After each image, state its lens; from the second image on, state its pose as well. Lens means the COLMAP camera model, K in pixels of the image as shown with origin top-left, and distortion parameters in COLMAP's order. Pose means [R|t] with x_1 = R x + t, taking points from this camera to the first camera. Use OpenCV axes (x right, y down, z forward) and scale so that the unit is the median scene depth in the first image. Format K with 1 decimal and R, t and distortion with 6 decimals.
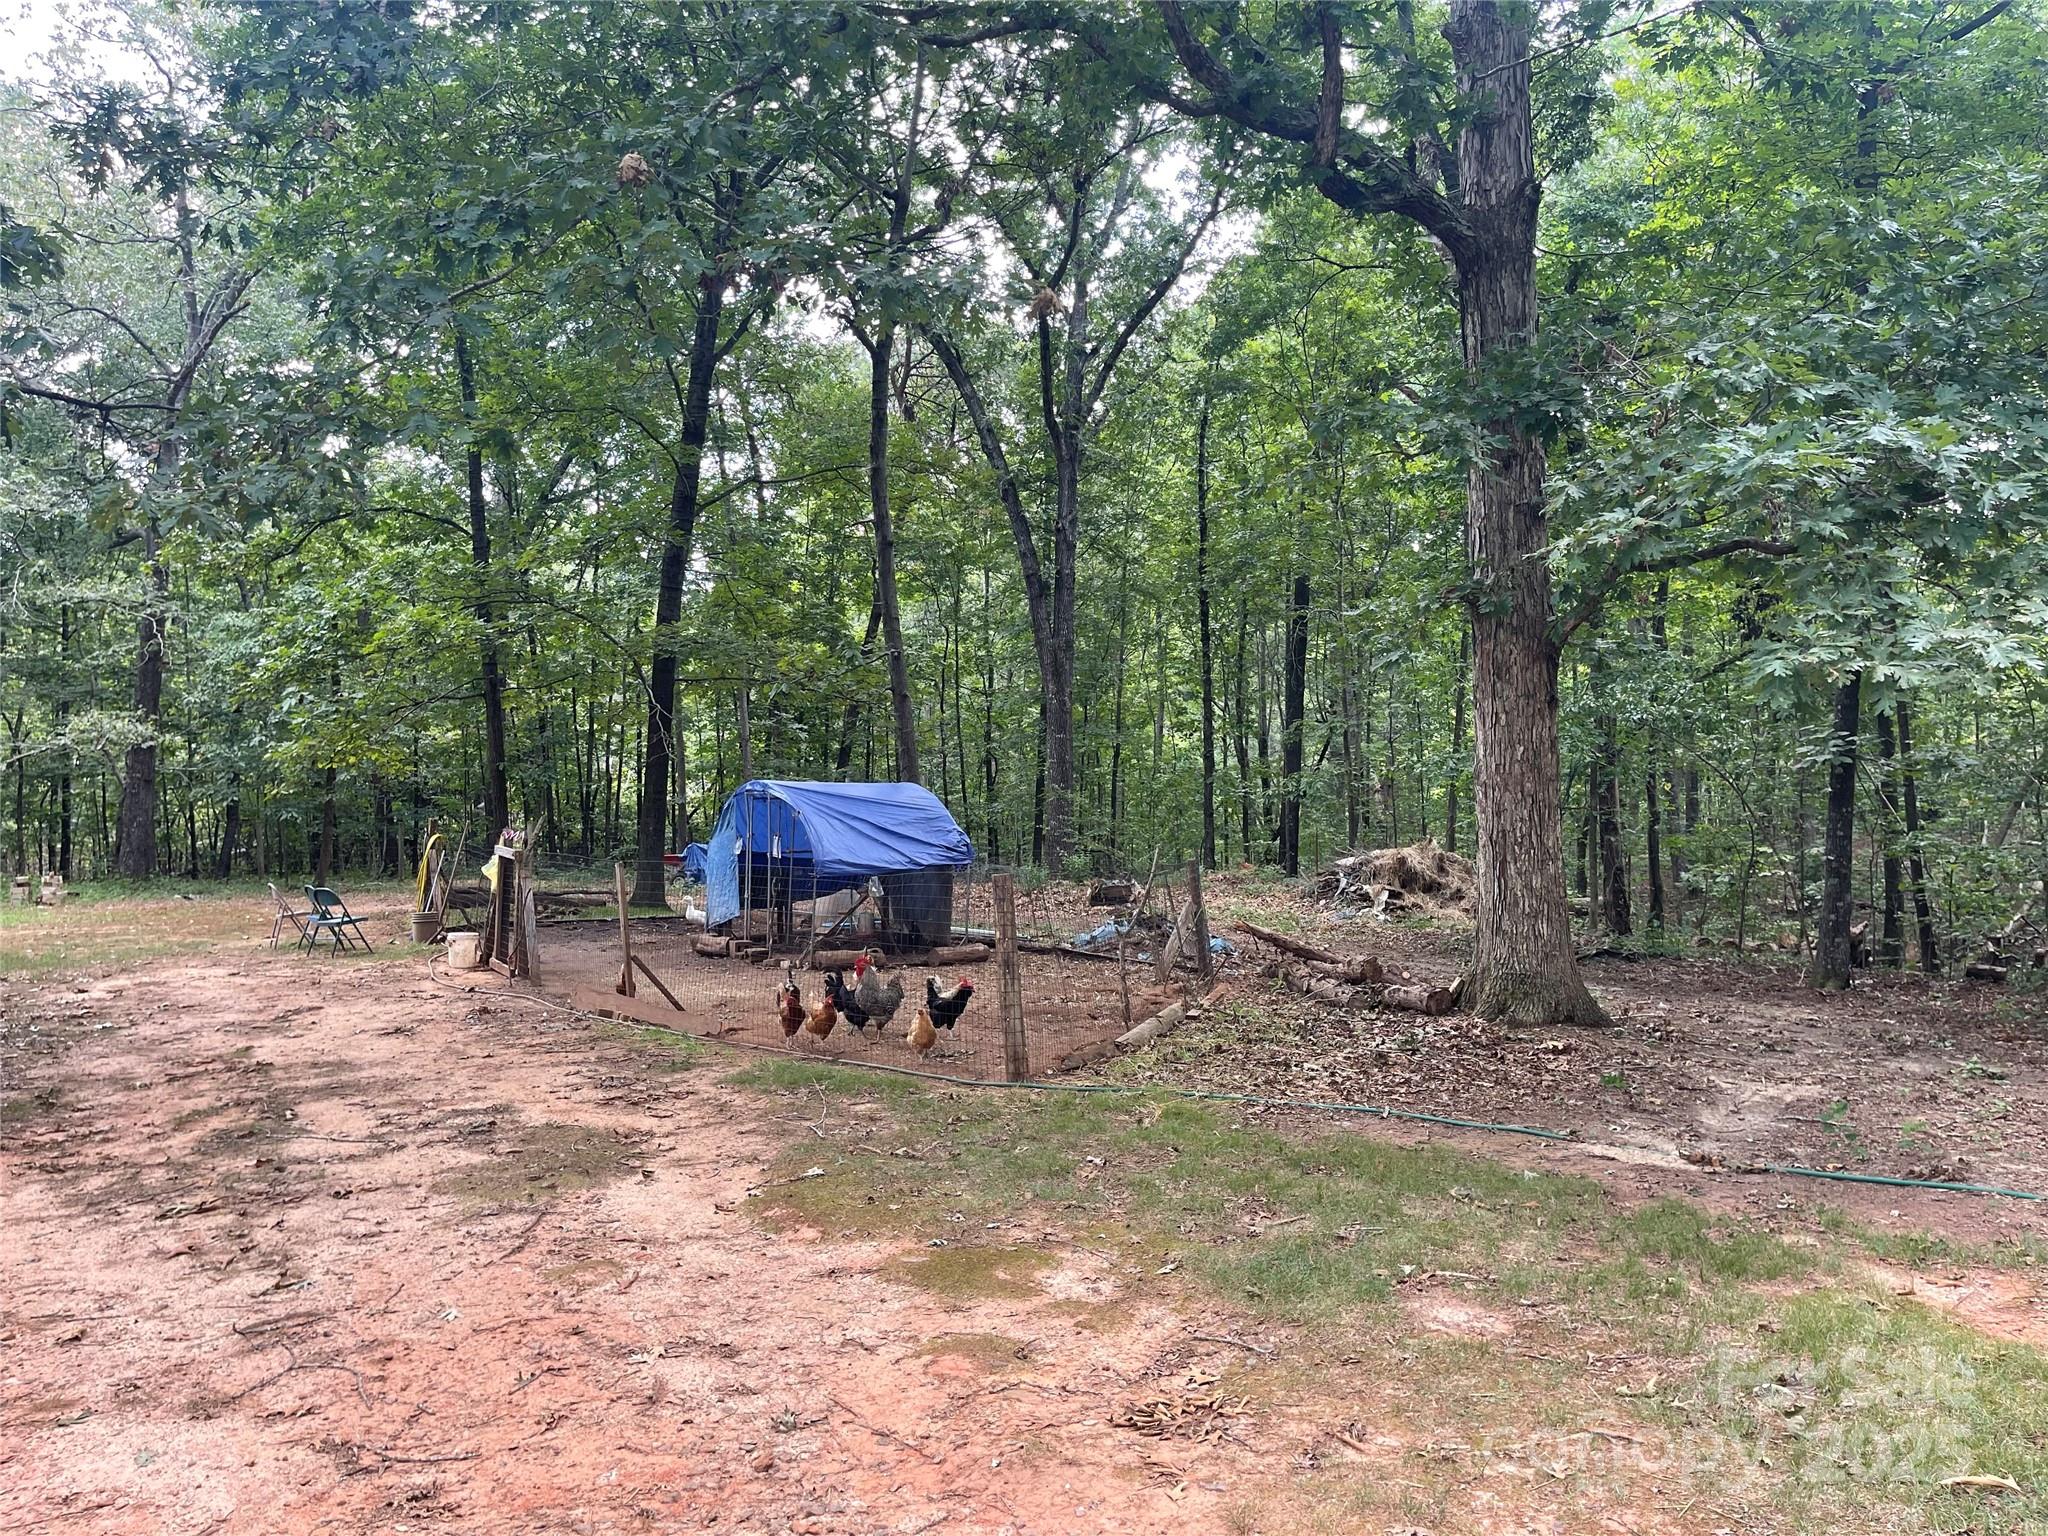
lens RADIAL K [[1543.1, 0, 1029.9], [0, 1543.1, 772.5], [0, 0, 1]] dist [0.075178, -0.103471]
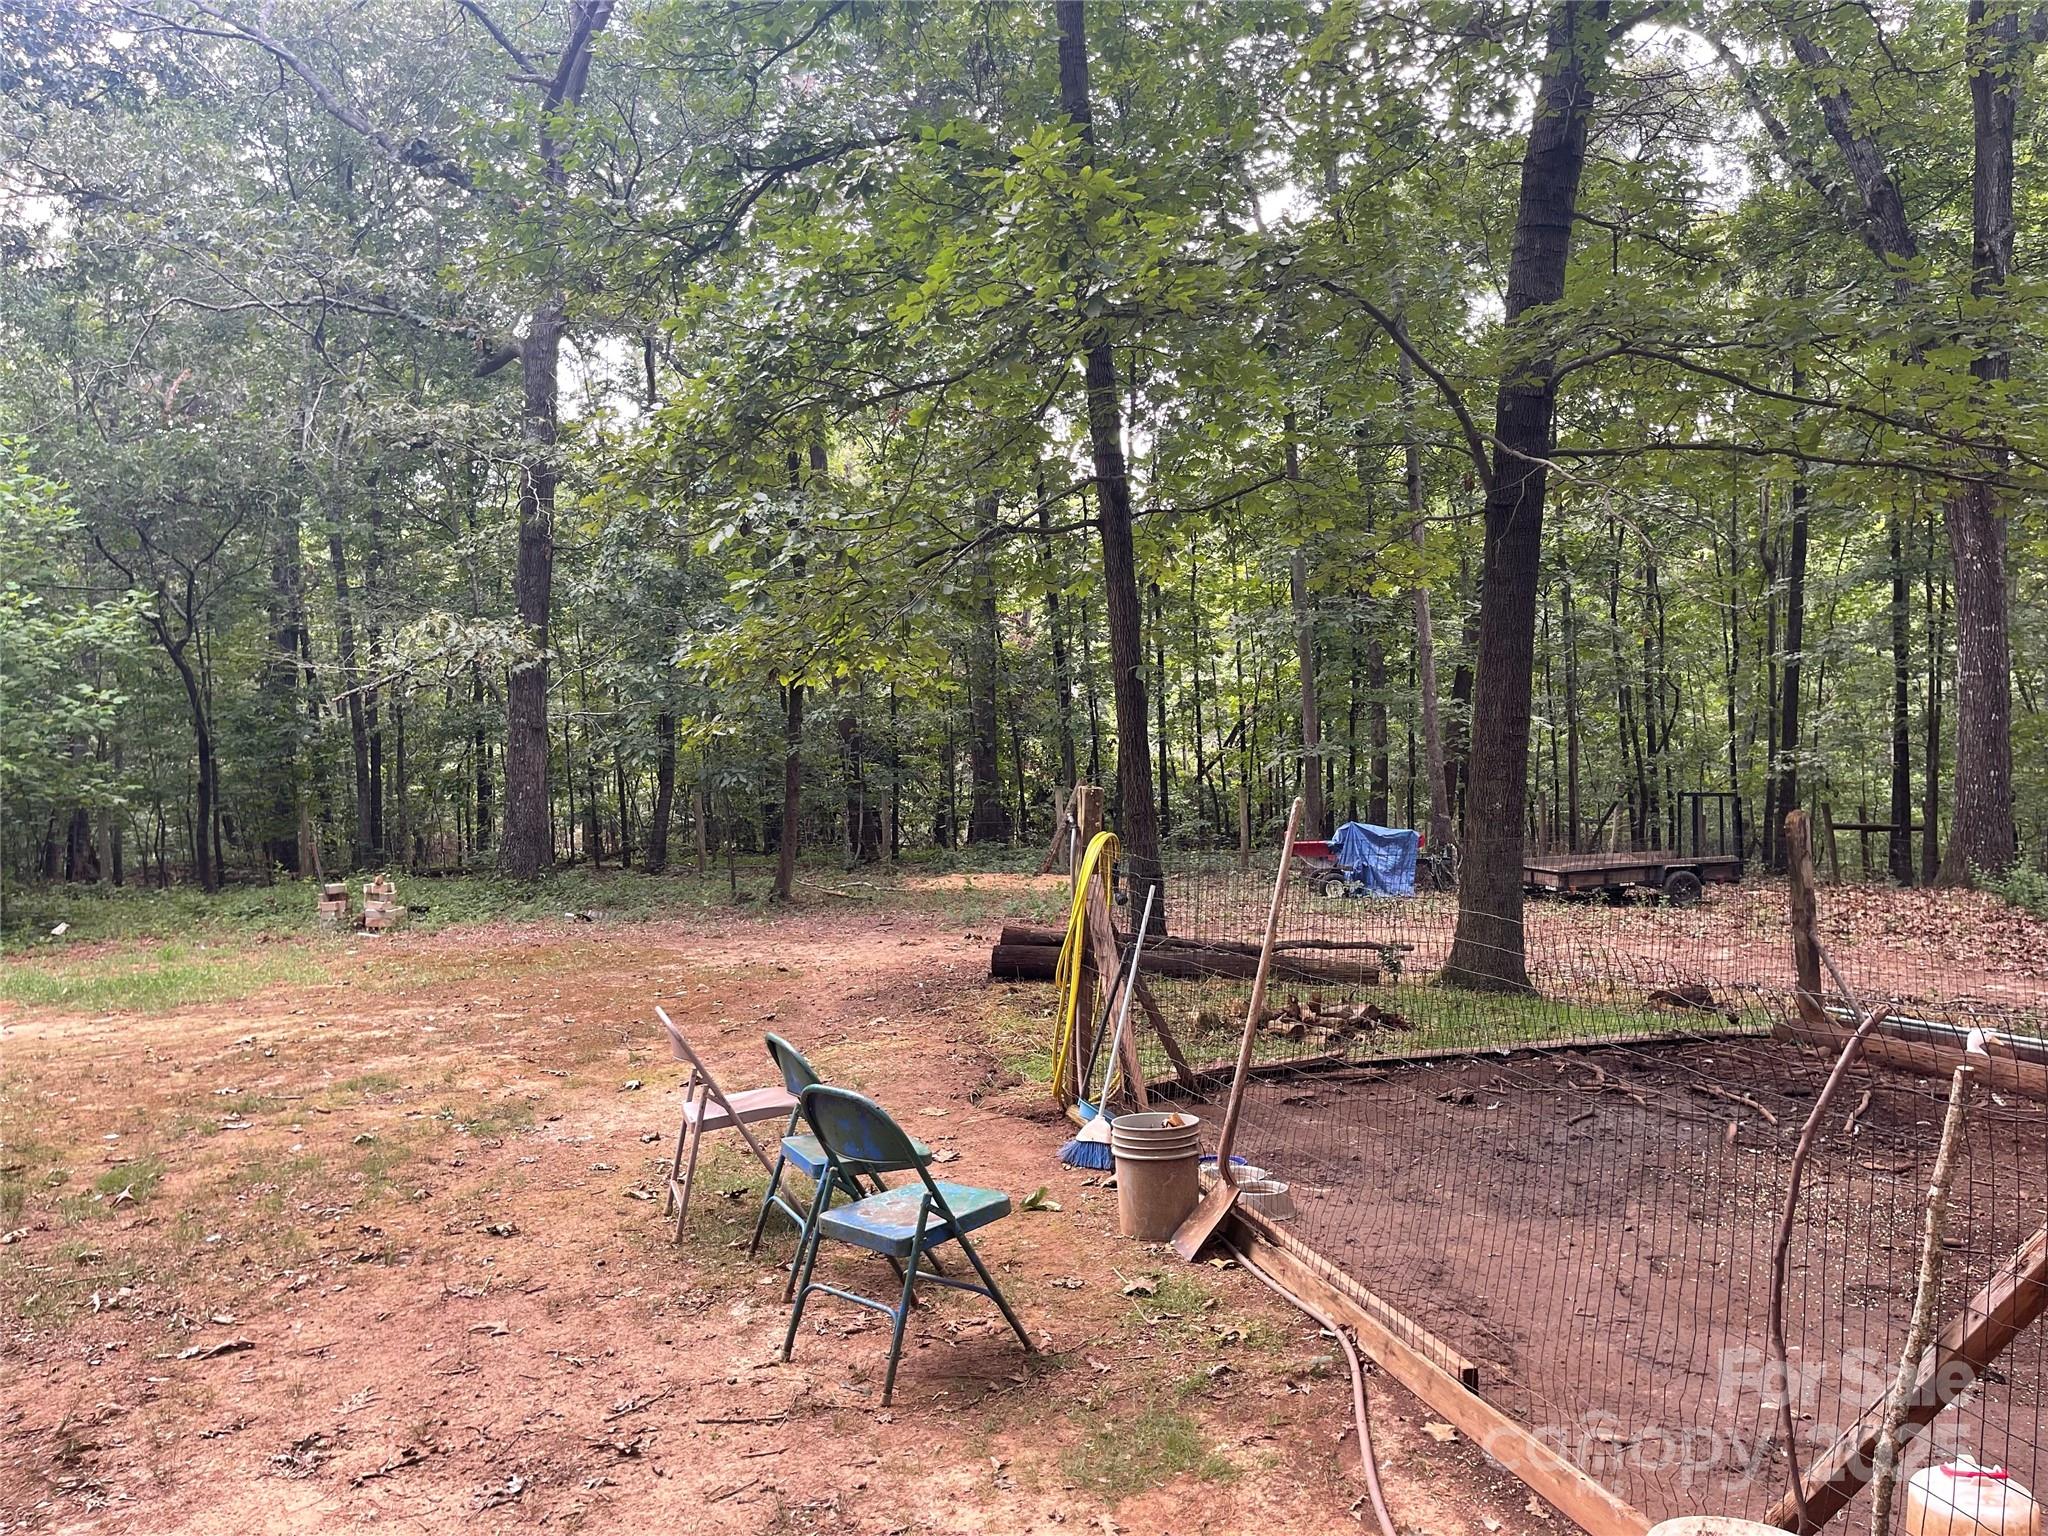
lens RADIAL K [[1543.1, 0, 1027.2], [0, 1543.1, 761.6], [0, 0, 1]] dist [0.075178, -0.103471]
pose [[0.966496, -0.009940, -0.256489, -0.221801], [0.015779, 0.999661, 0.020718, 0.010268], [0.256196, -0.024071, 0.966325, 0.474491]]
